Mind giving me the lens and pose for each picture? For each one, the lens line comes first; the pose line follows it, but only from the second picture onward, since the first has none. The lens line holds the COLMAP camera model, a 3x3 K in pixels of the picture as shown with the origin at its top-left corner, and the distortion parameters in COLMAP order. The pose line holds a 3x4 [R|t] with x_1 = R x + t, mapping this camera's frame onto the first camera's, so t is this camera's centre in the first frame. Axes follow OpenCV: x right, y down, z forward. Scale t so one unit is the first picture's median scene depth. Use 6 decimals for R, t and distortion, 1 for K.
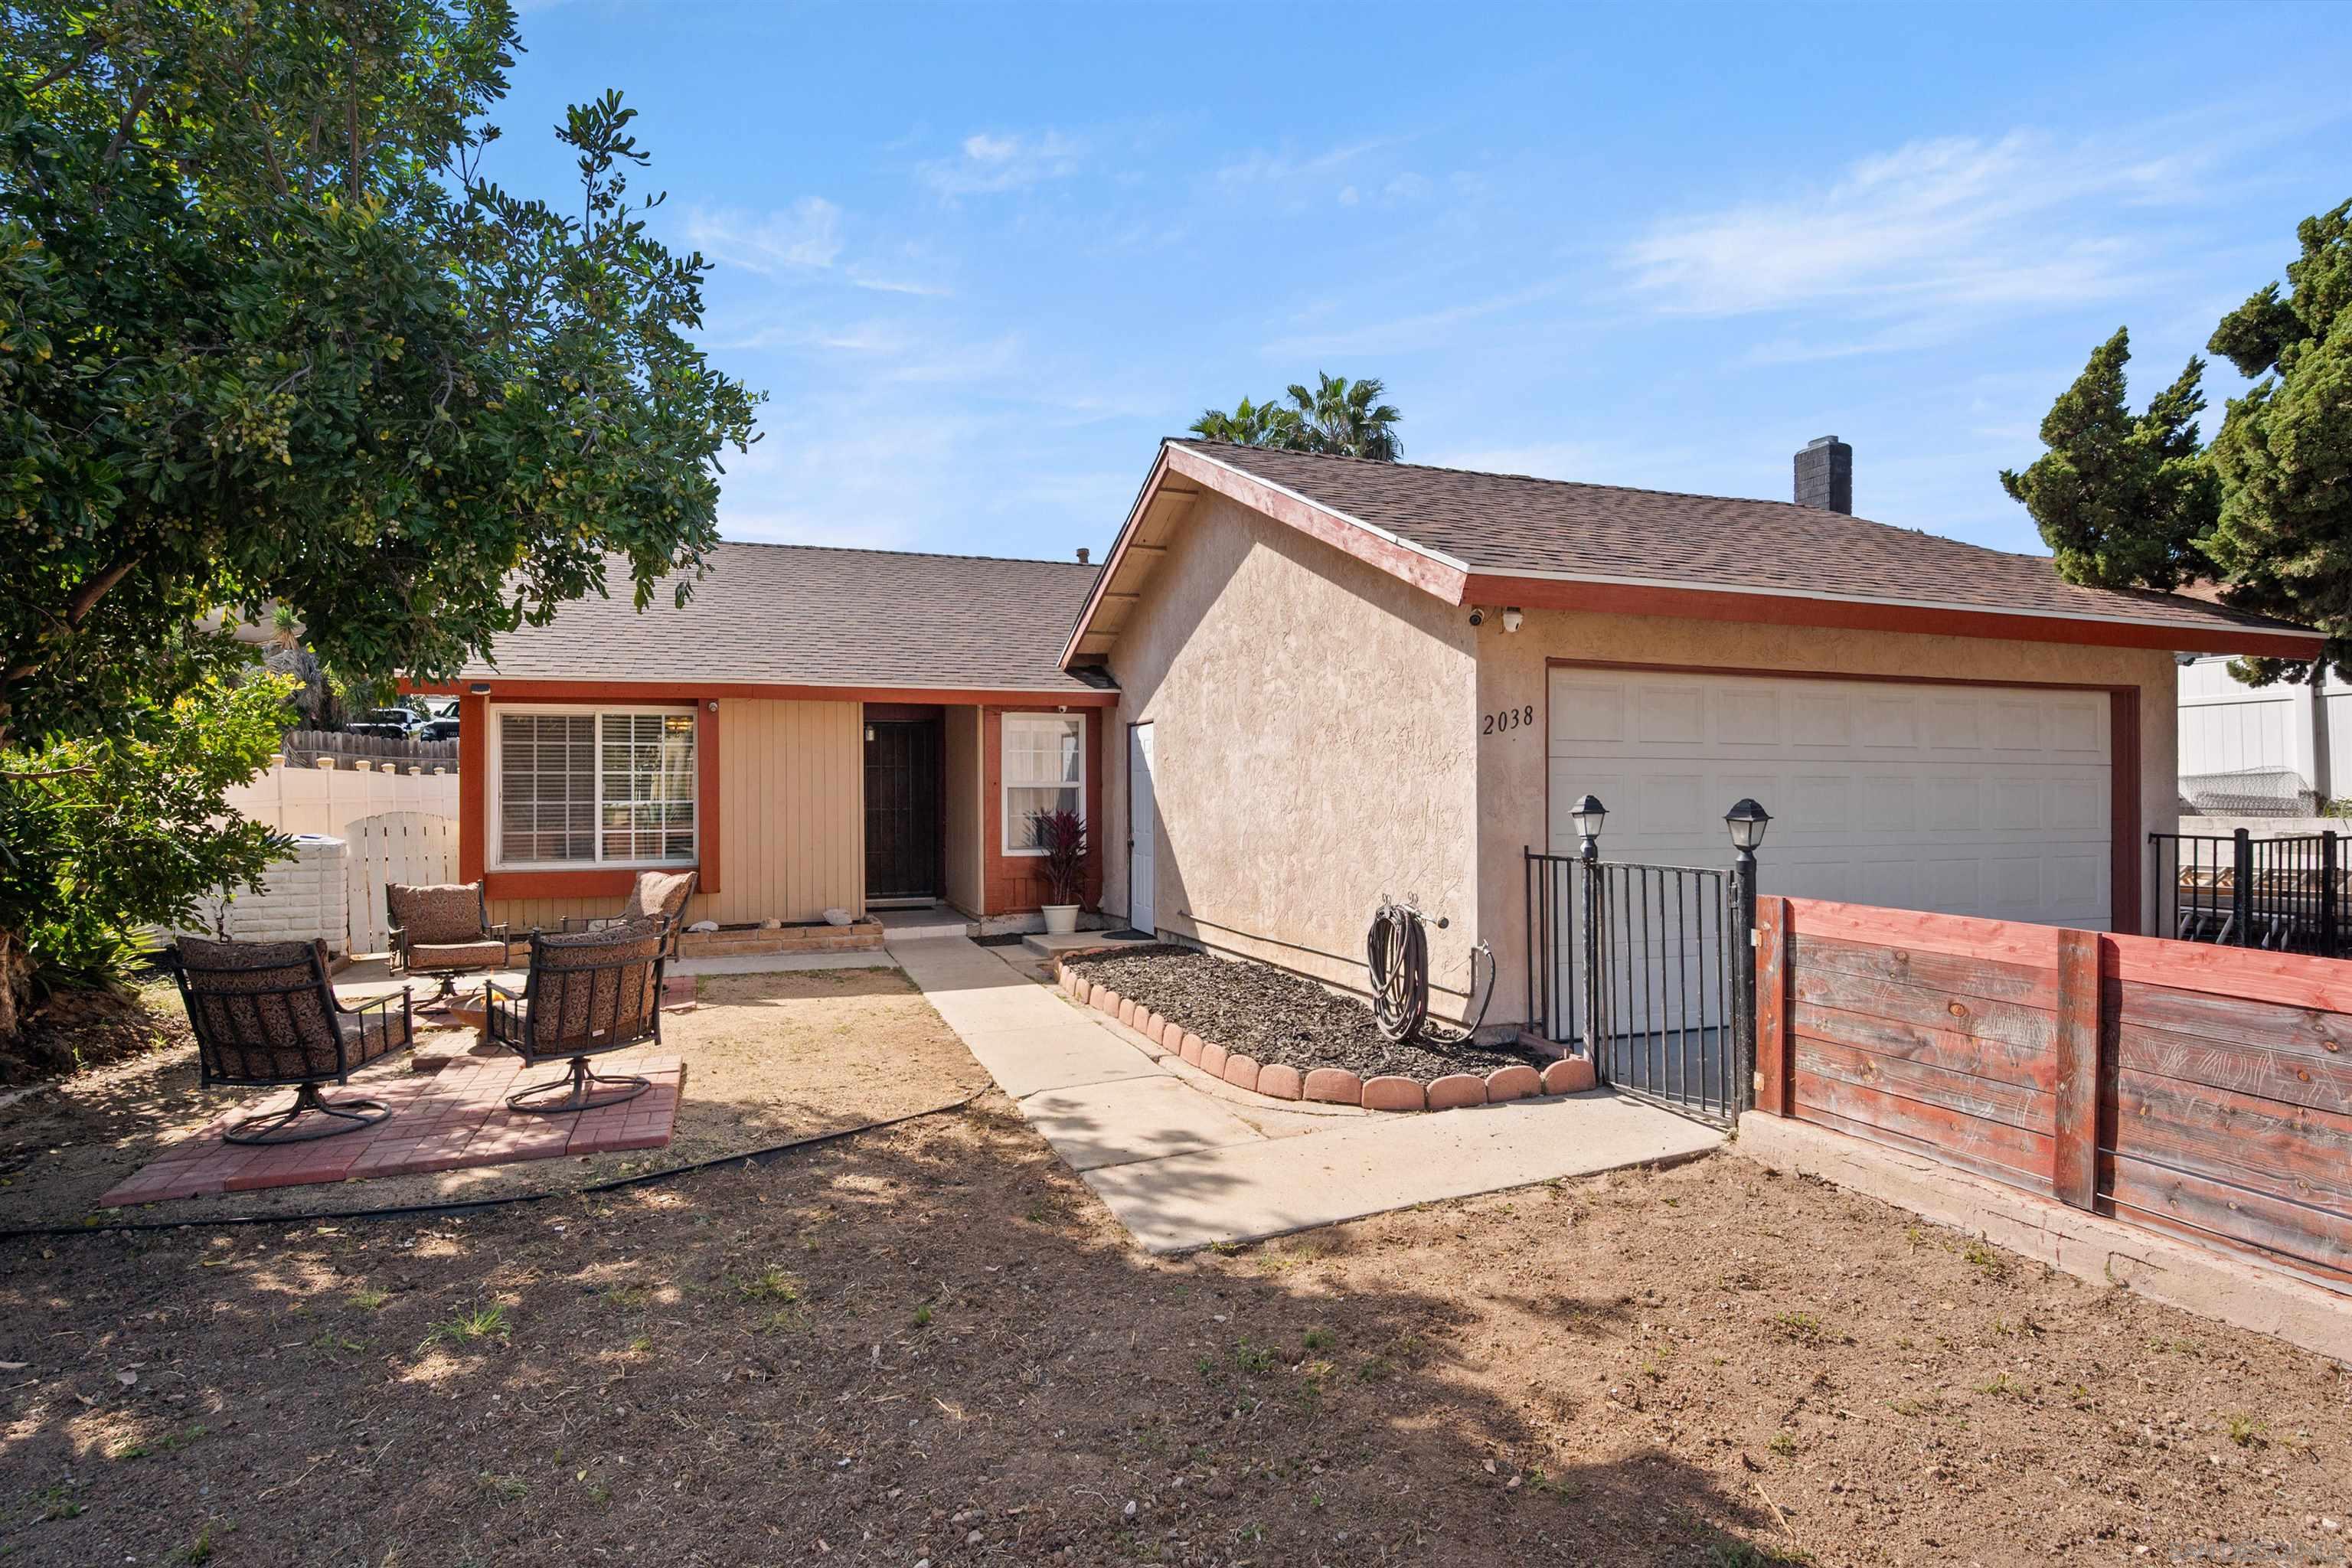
lens RADIAL K [[1211.8, 0, 1176.0], [0, 1211.8, 784.0], [0, 0, 1]] dist [-0.006529, 0.000311]
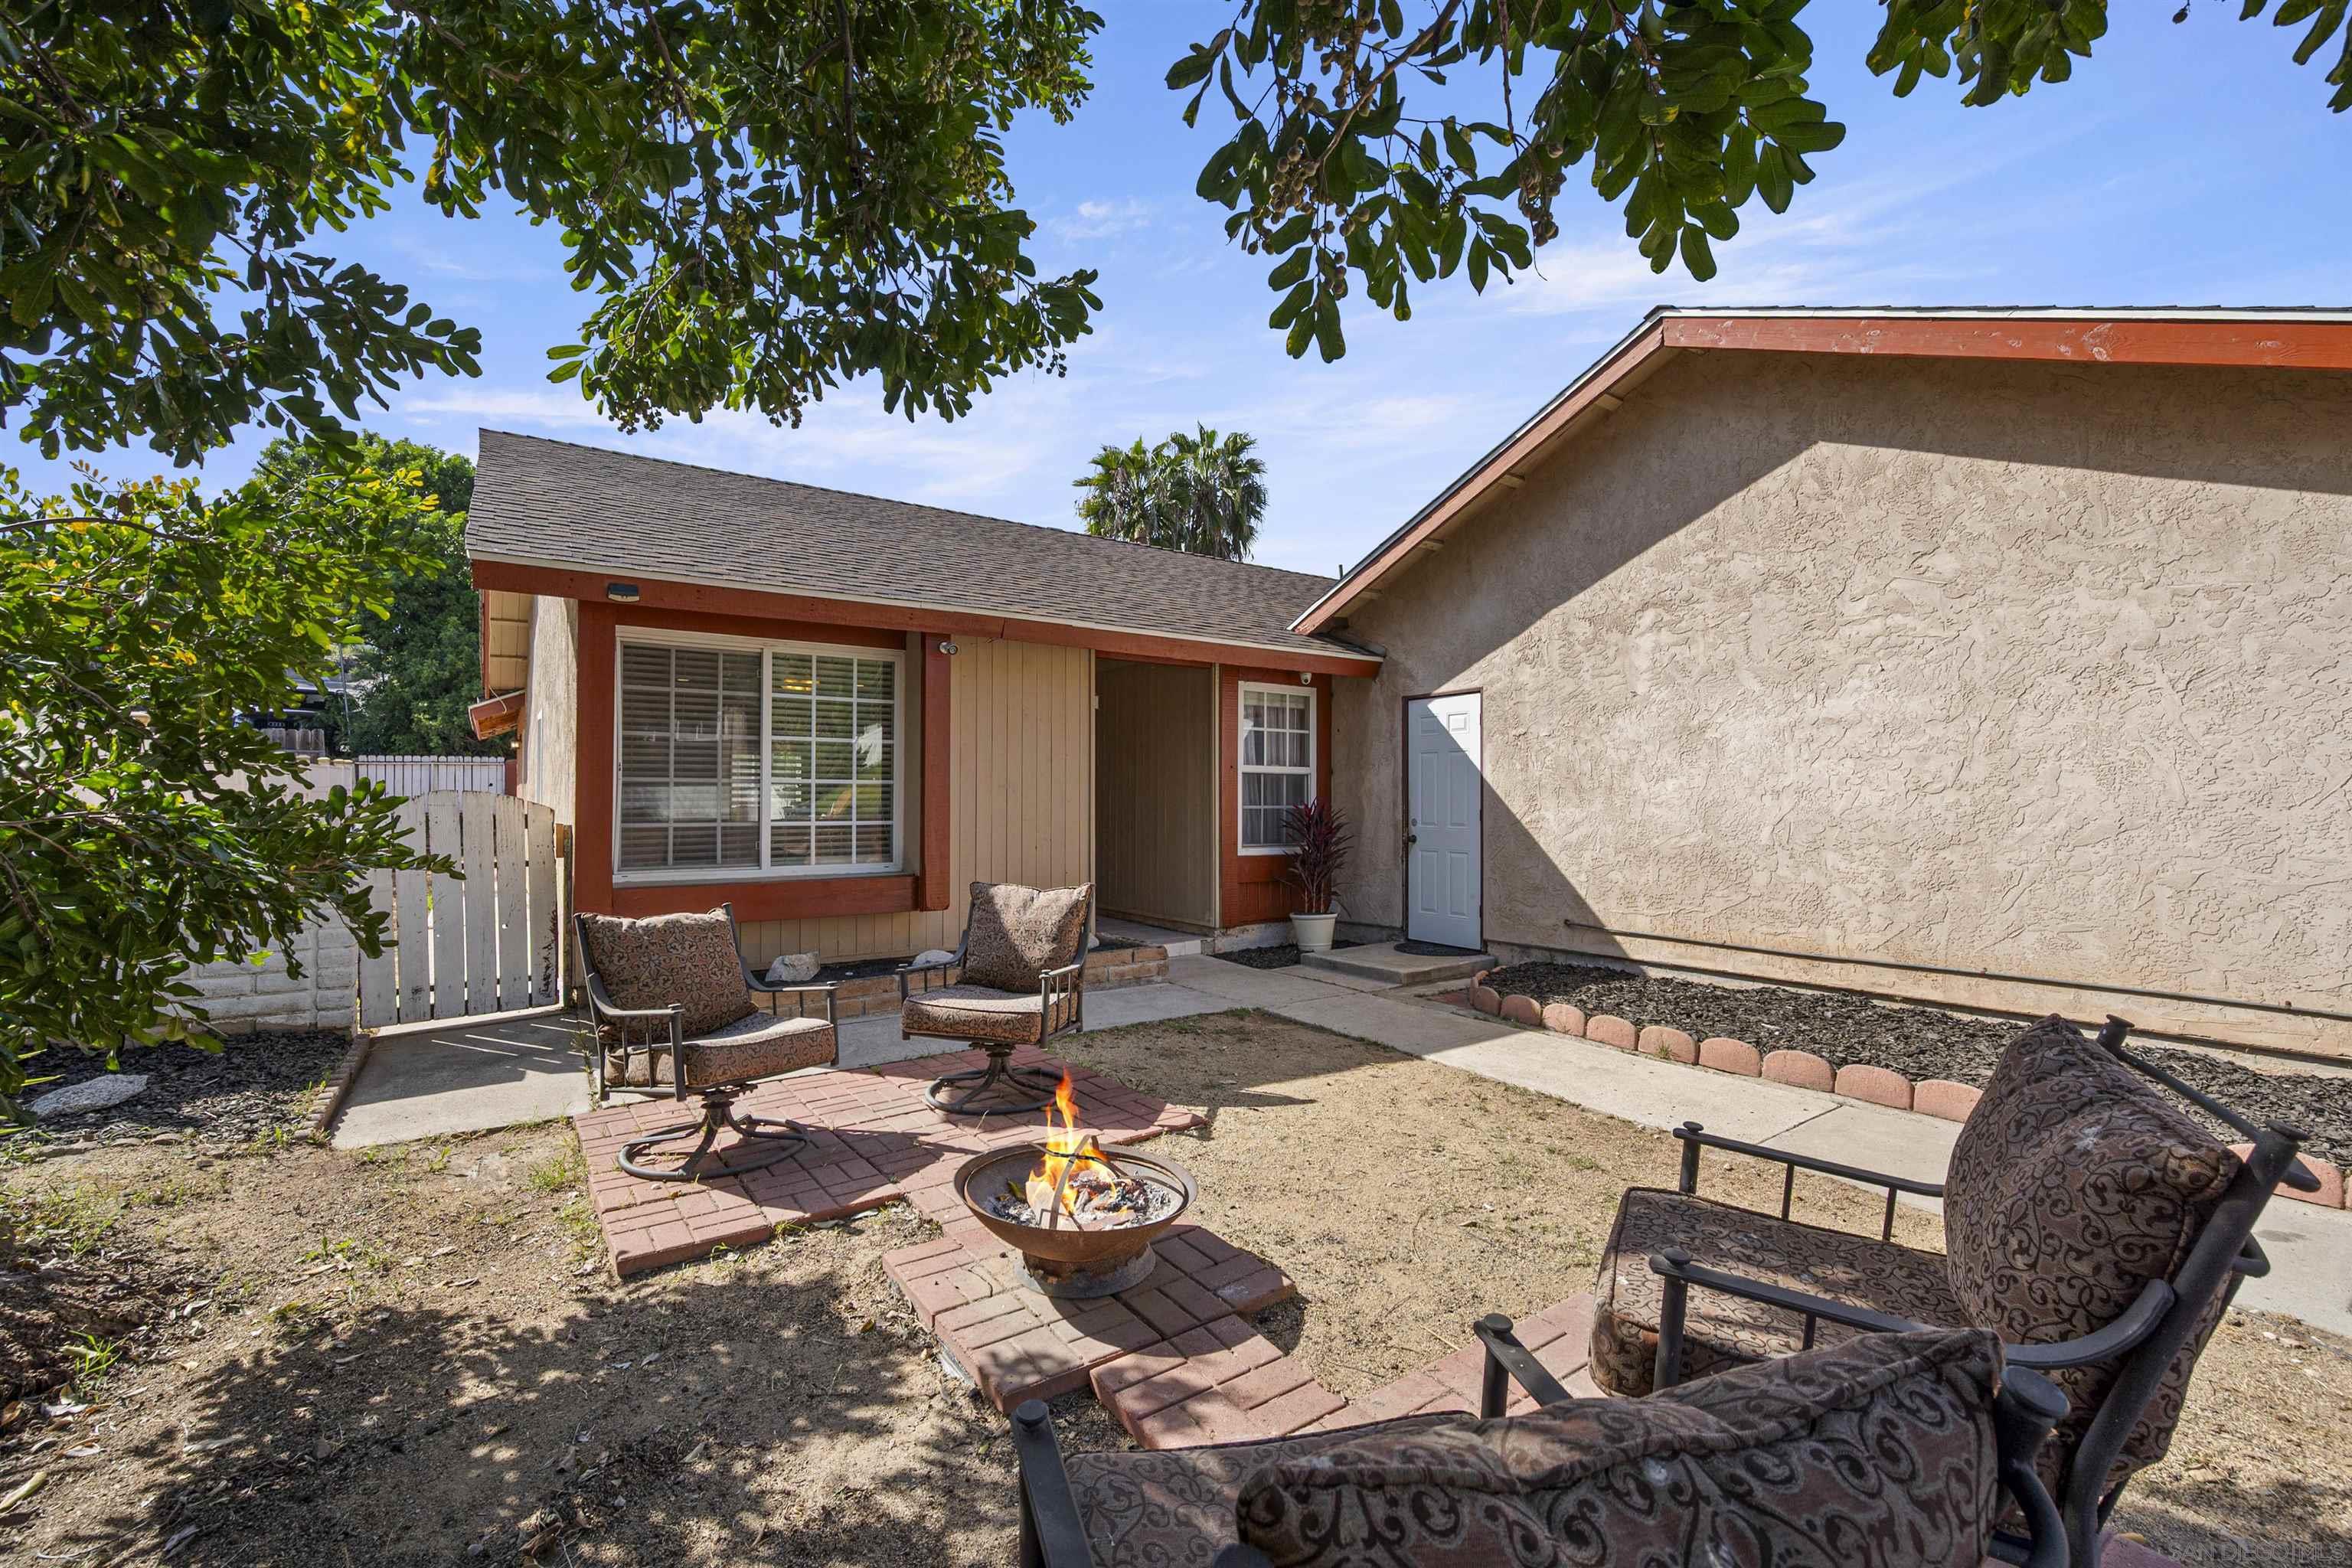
lens RADIAL K [[986.1, 0, 1176.0], [0, 986.1, 784.0], [0, 0, 1]] dist [0.002270, -0.000158]
pose [[0.969832, 0.009924, 0.243572, -0.429460], [-0.006679, 0.999878, -0.014143, 0.025713], [-0.243683, 0.012090, 0.969780, 0.445426]]
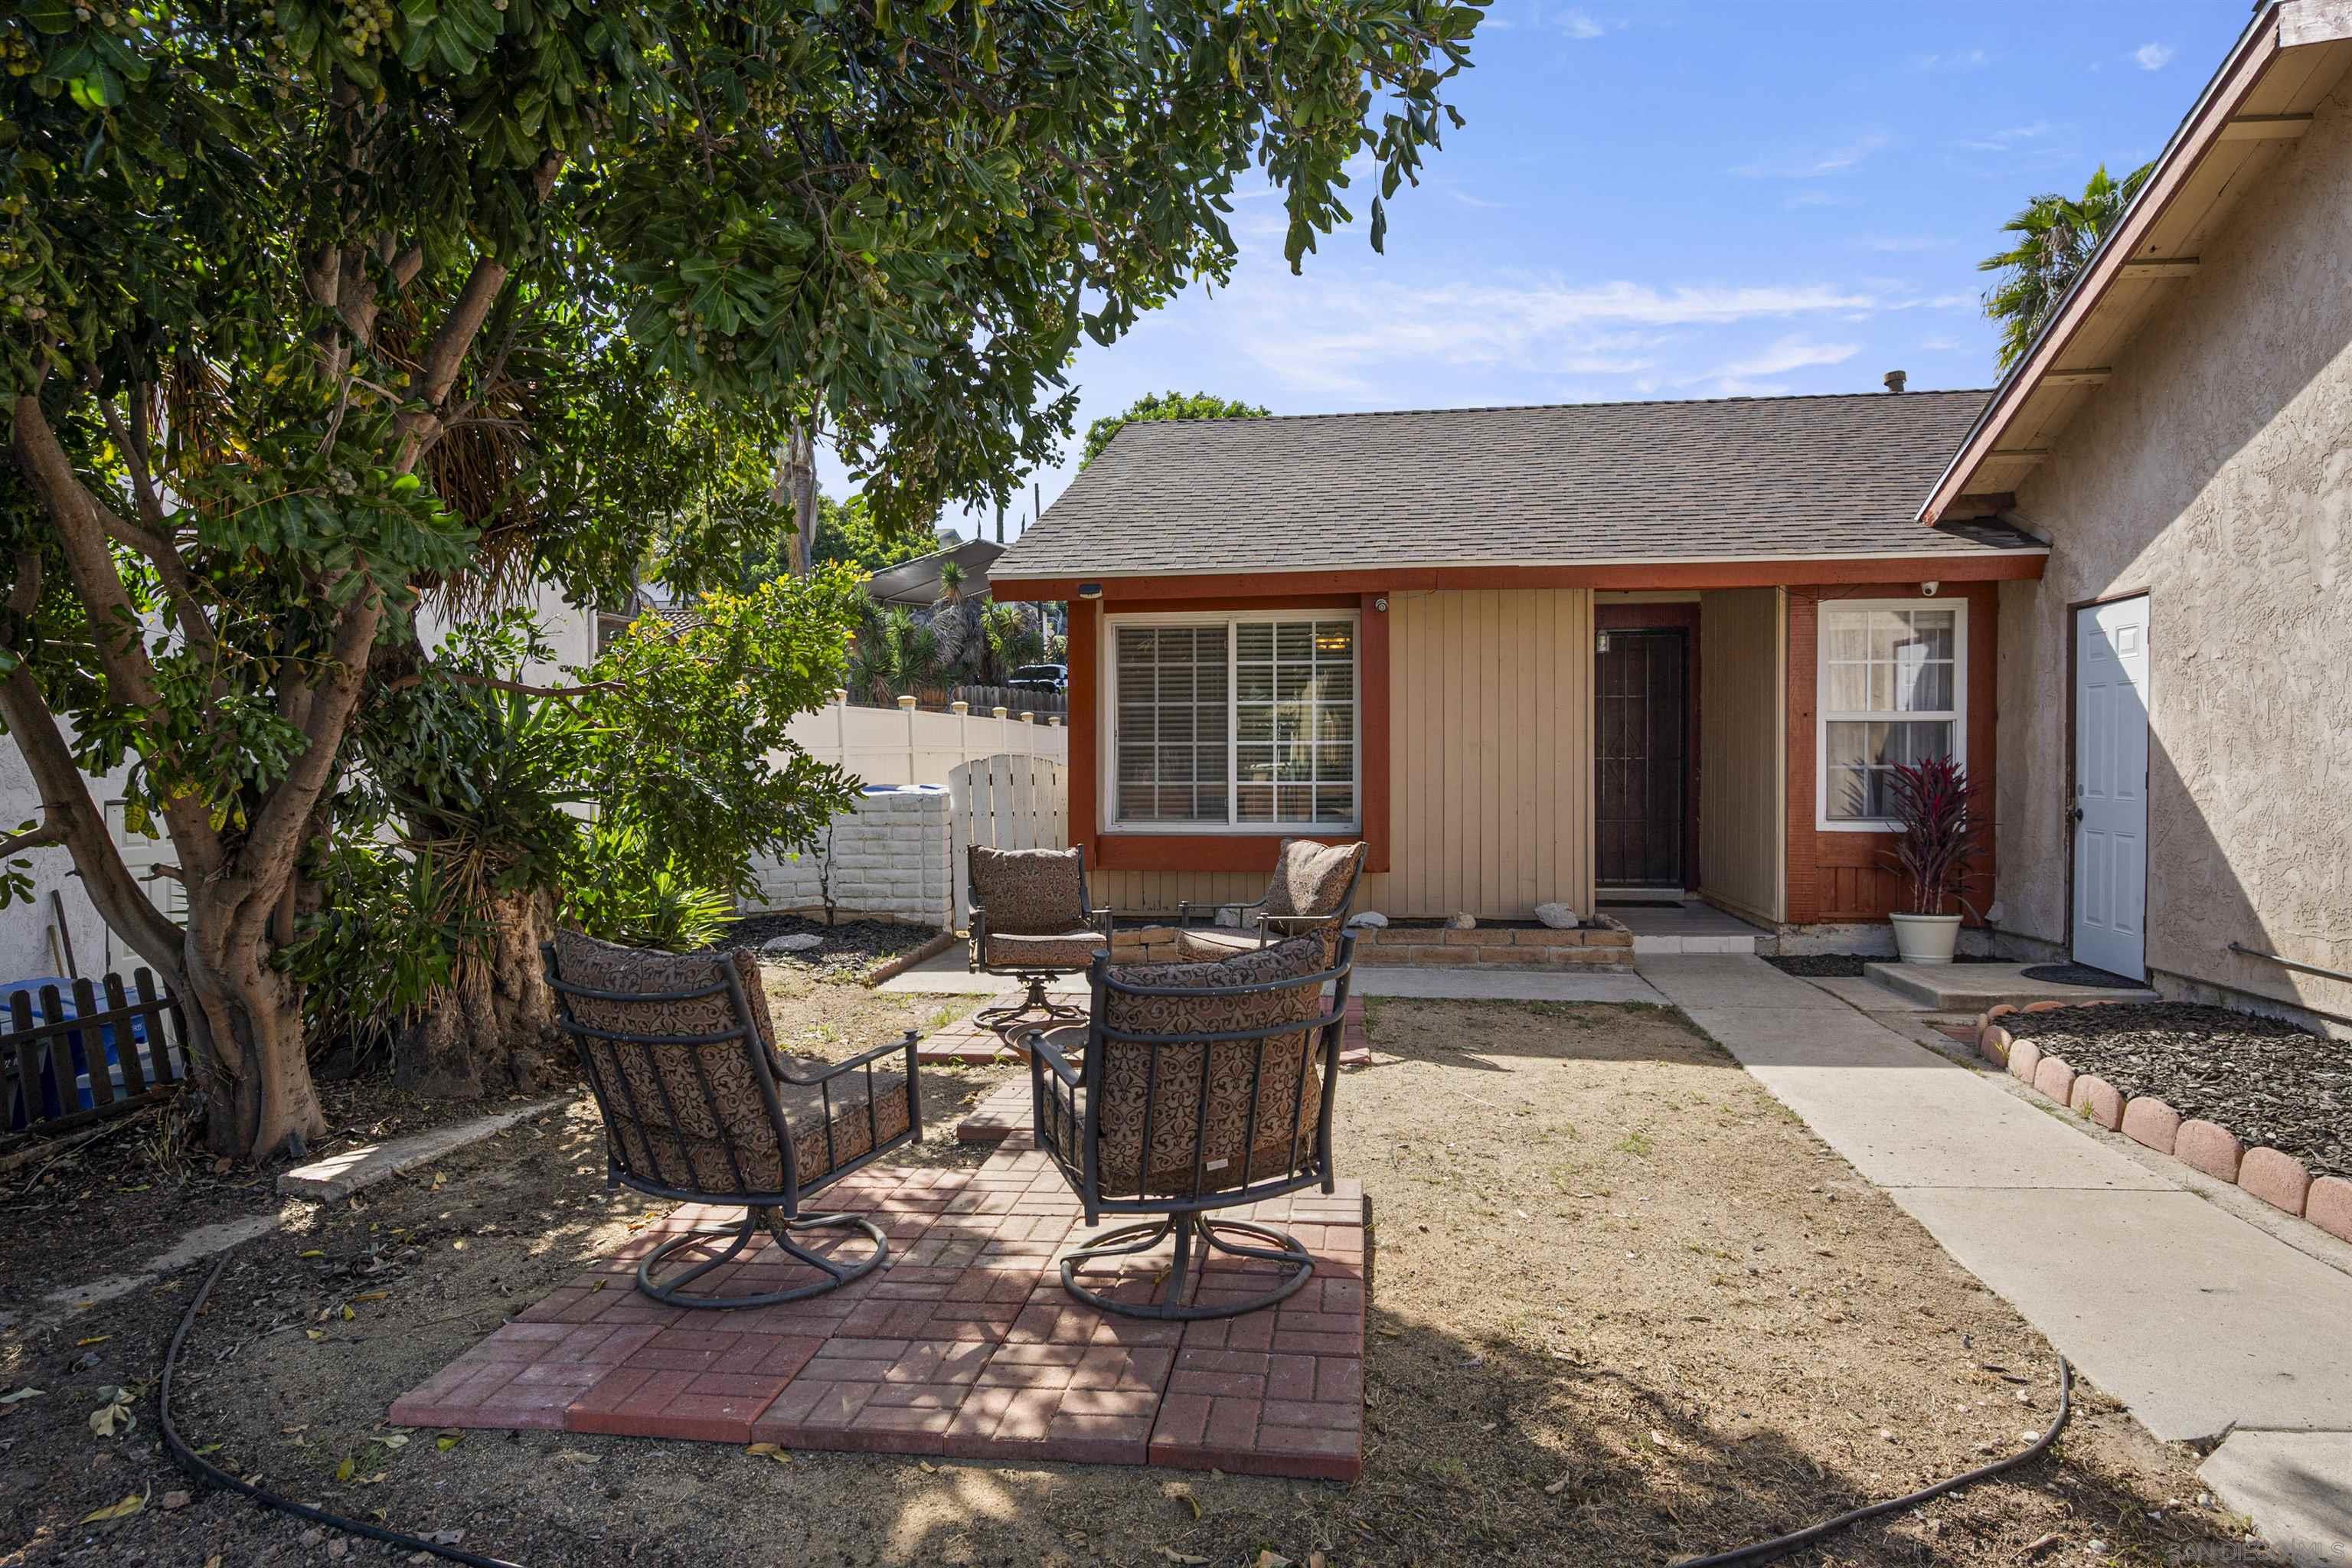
lens RADIAL K [[1350.0, 0, 1180.1], [0, 1350.0, 782.6], [0, 0, 1]] dist [0.003268, -0.000053]
pose [[0.882483, 0.009963, -0.470238, -0.130393], [0.002094, 0.999682, 0.025111, 0.020298], [0.470339, -0.023145, 0.882182, 0.285103]]
